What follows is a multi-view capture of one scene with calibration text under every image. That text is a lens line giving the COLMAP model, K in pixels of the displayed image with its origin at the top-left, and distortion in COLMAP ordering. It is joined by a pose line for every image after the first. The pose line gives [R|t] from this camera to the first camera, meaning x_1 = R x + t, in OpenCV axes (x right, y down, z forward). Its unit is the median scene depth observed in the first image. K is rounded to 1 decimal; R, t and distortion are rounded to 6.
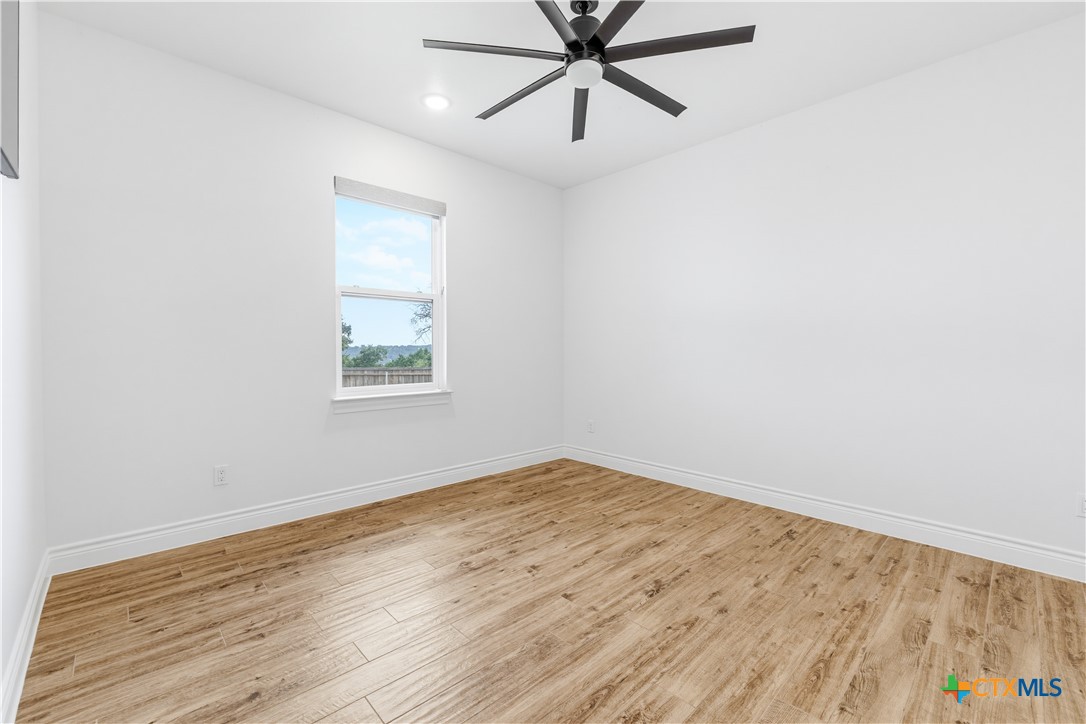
lens RADIAL K [[459.0, 0, 555.7], [0, 459.0, 342.8], [0, 0, 1]] dist [-0.008978, 0.000578]
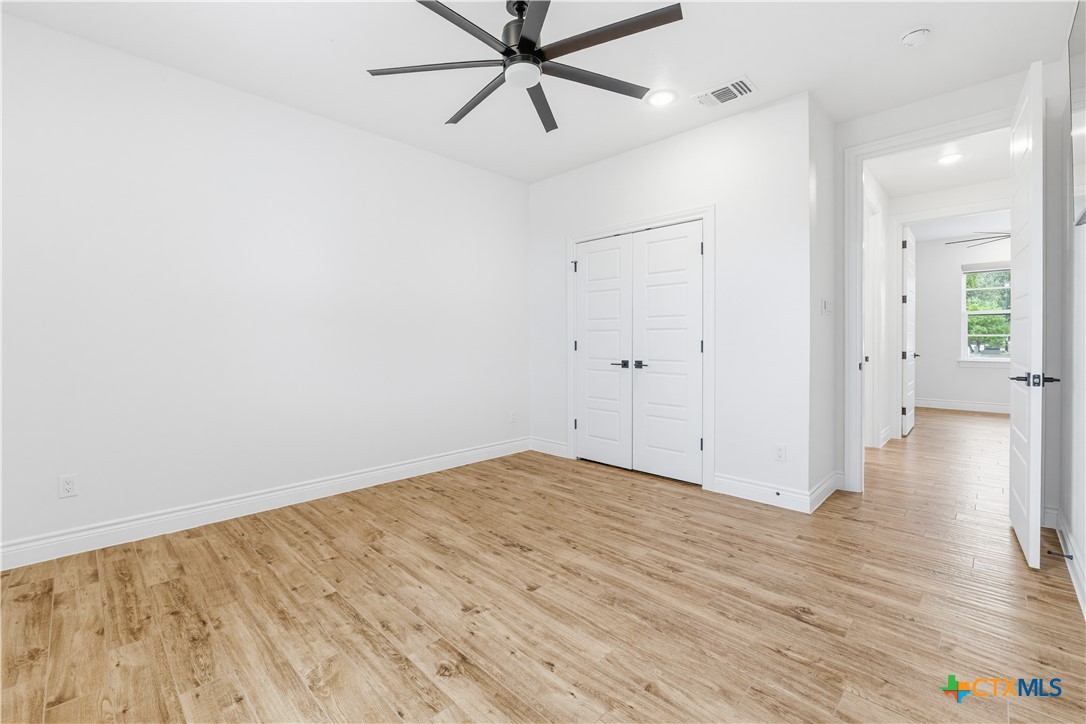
lens RADIAL K [[459.0, 0, 526.0], [0, 459.0, 351.0], [0, 0, 1]] dist [-0.008978, 0.000578]
pose [[-0.003346, -0.021749, 0.999758, -0.745779], [-0.011747, 0.999695, 0.021708, 0.018002], [-0.999925, -0.011671, -0.003600, 0.805850]]
